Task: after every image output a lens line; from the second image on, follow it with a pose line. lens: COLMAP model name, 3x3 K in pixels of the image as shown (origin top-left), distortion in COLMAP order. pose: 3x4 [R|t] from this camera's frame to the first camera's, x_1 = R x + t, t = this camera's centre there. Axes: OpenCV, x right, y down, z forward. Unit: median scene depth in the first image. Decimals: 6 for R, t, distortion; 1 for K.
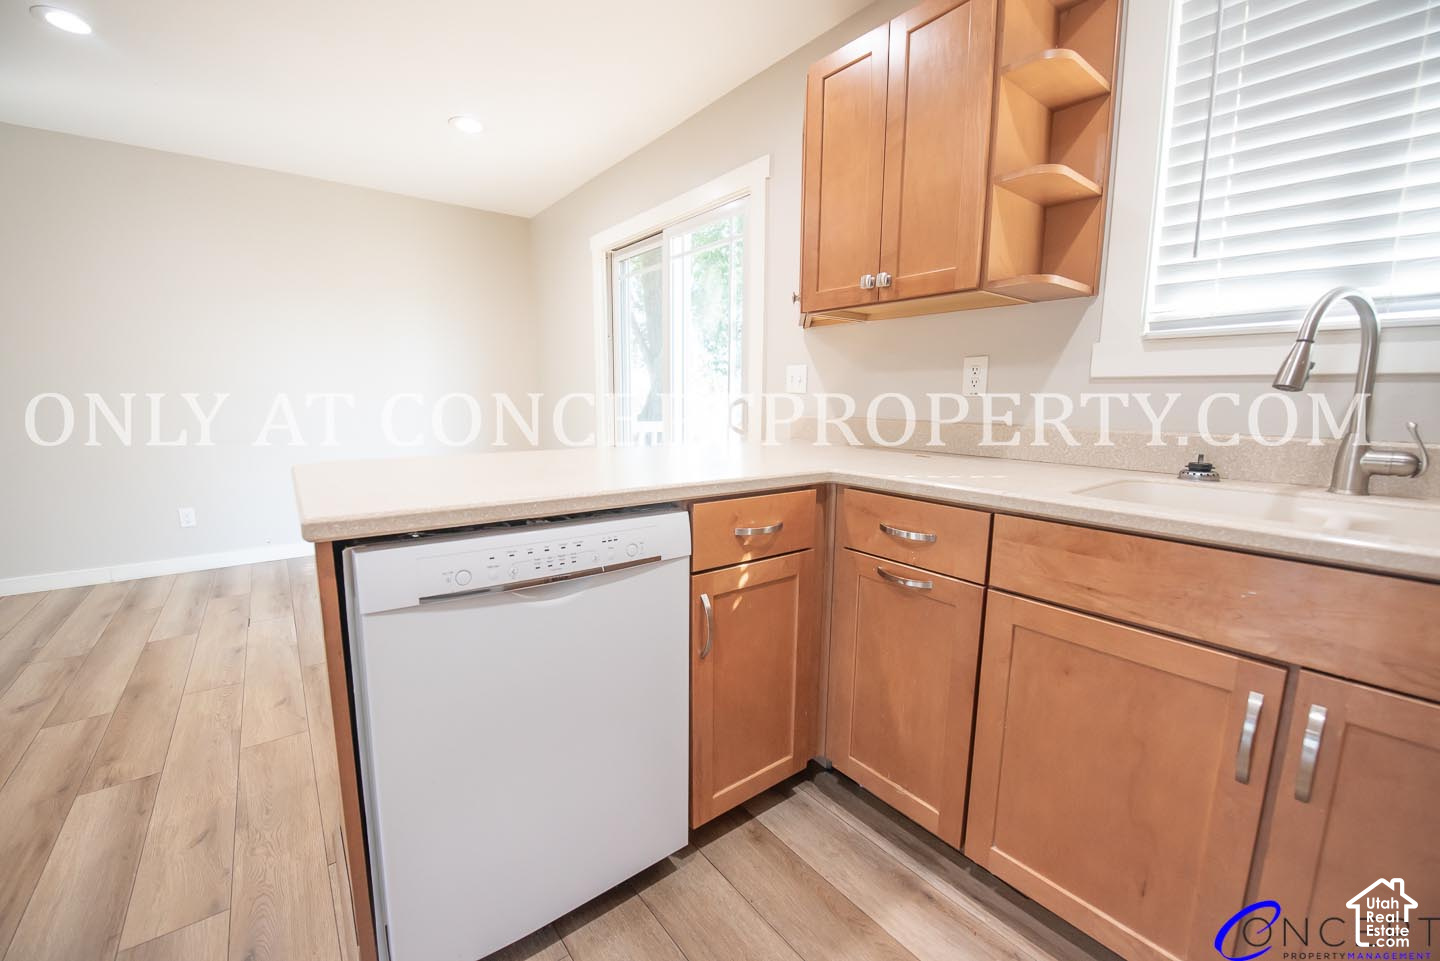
lens RADIAL K [[572.2, 0, 720.0], [0, 572.2, 480.5], [0, 0, 1]] dist [-0.015799, 0.000232]
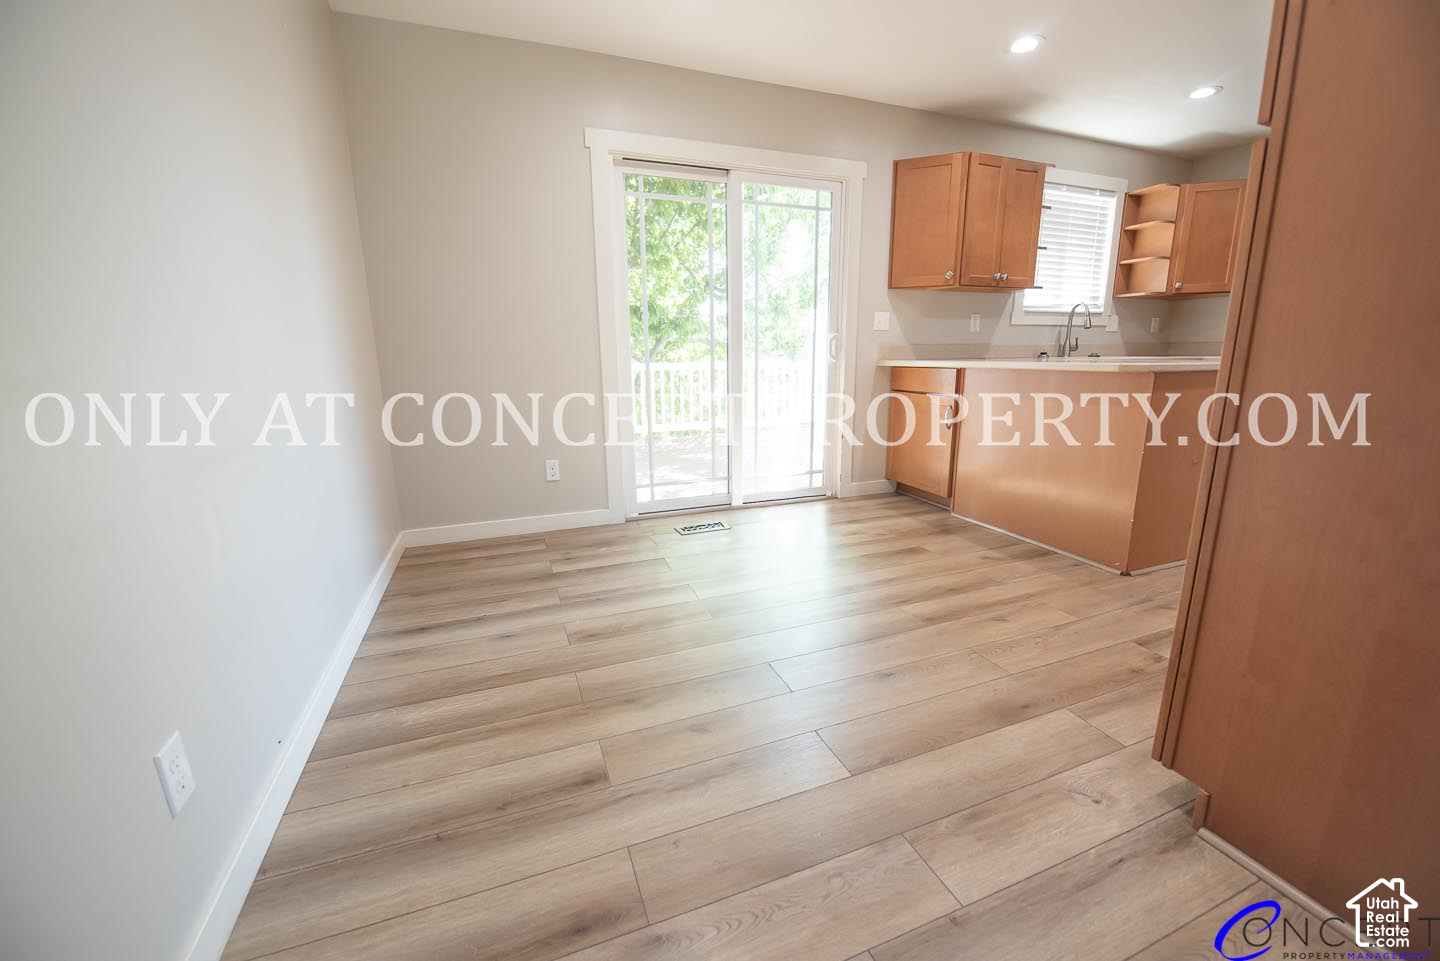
lens RADIAL K [[572.2, 0, 720.0], [0, 572.2, 480.5], [0, 0, 1]] dist [-0.015799, 0.000232]
pose [[0.296053, -0.220262, 0.929428, -1.288834], [0.157138, 0.971022, 0.180065, -0.085879], [-0.942157, 0.092739, 0.322086, 0.791583]]
